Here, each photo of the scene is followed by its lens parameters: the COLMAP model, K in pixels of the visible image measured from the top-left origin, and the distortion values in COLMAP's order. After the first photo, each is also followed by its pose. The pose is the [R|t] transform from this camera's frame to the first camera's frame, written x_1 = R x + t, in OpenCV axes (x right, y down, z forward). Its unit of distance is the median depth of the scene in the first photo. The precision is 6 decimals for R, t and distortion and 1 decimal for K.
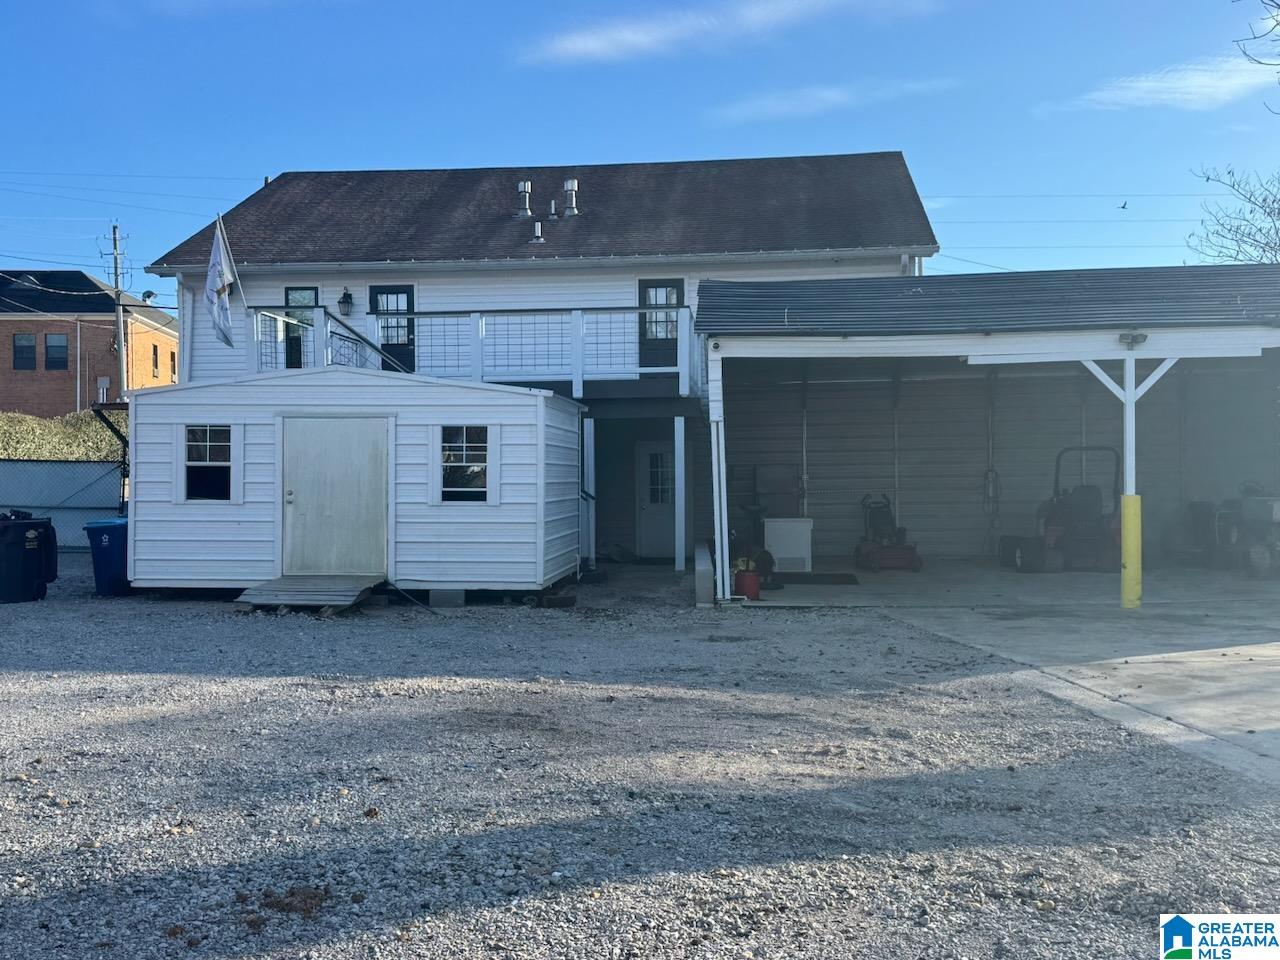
lens RADIAL K [[1256.8, 0, 640.0], [0, 1256.8, 480.0], [0, 0, 1]] dist [0.199370, -0.411874]
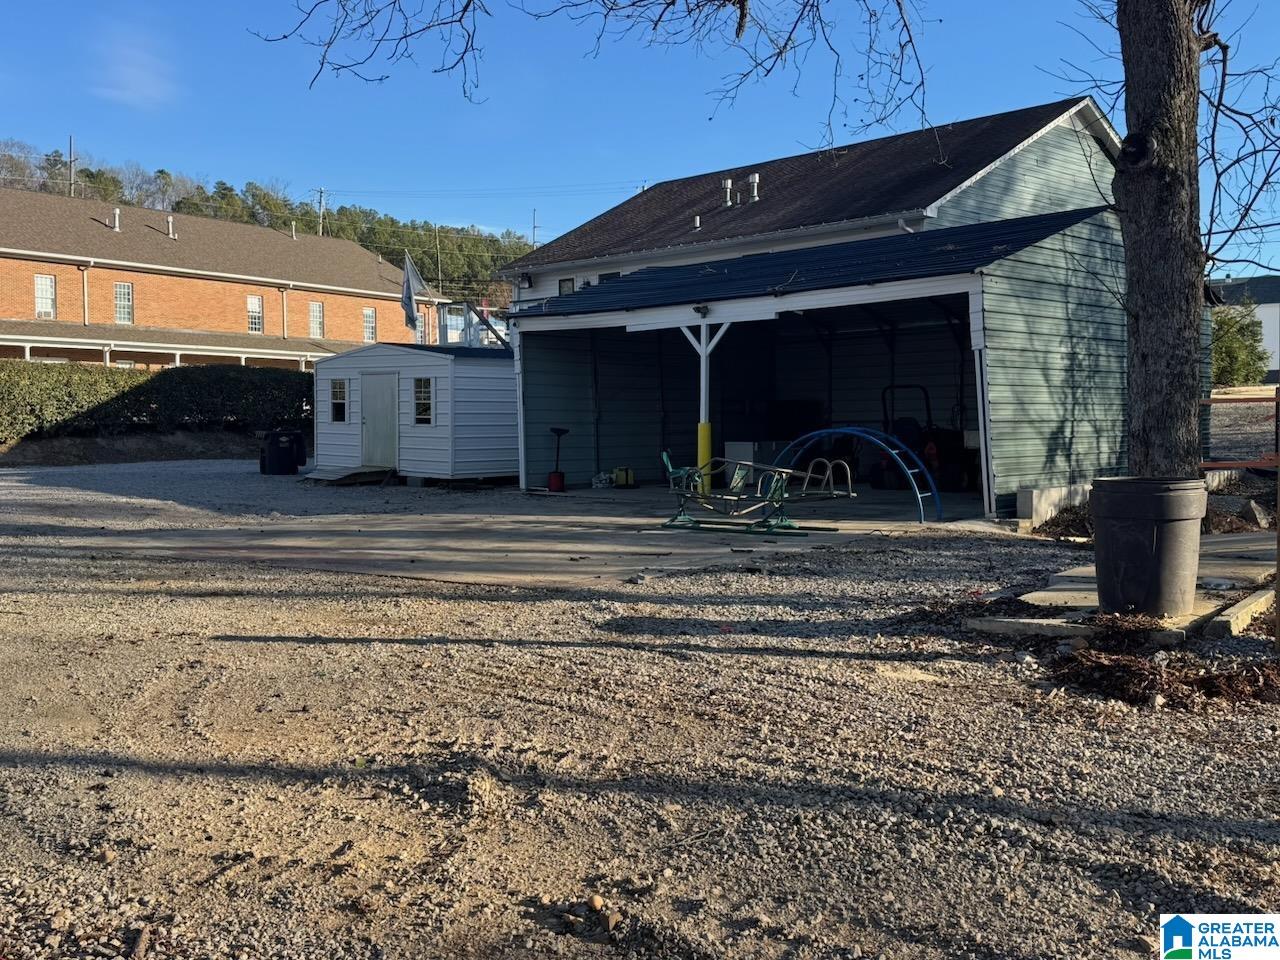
lens RADIAL K [[1250.7, 0, 640.0], [0, 1250.7, 480.0], [0, 0, 1]] dist [0.204620, -0.371575]
pose [[0.778545, 0.034581, -0.626635, 1.098797], [-0.002184, 0.998624, 0.052395, 0.003313], [0.627585, -0.039423, 0.777550, -0.106346]]
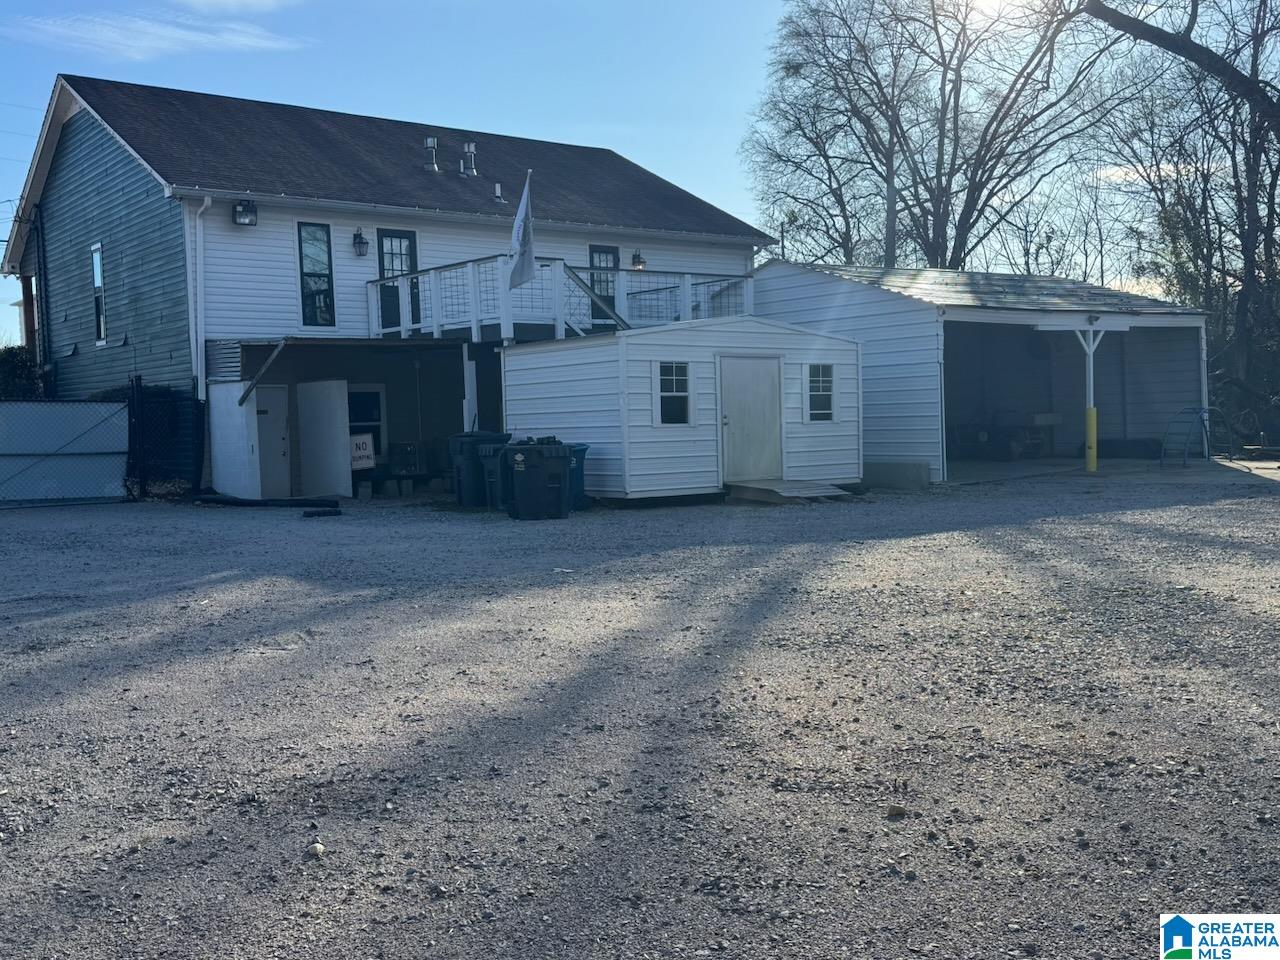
lens RADIAL K [[1203.4, 0, 640.0], [0, 1203.4, 480.0], [0, 0, 1]] dist [0.162686, -0.275894]
pose [[0.688143, -0.059996, 0.723091, -1.207295], [0.026465, 0.997988, 0.057620, 0.001725], [-0.725093, -0.020514, 0.688346, 0.231100]]
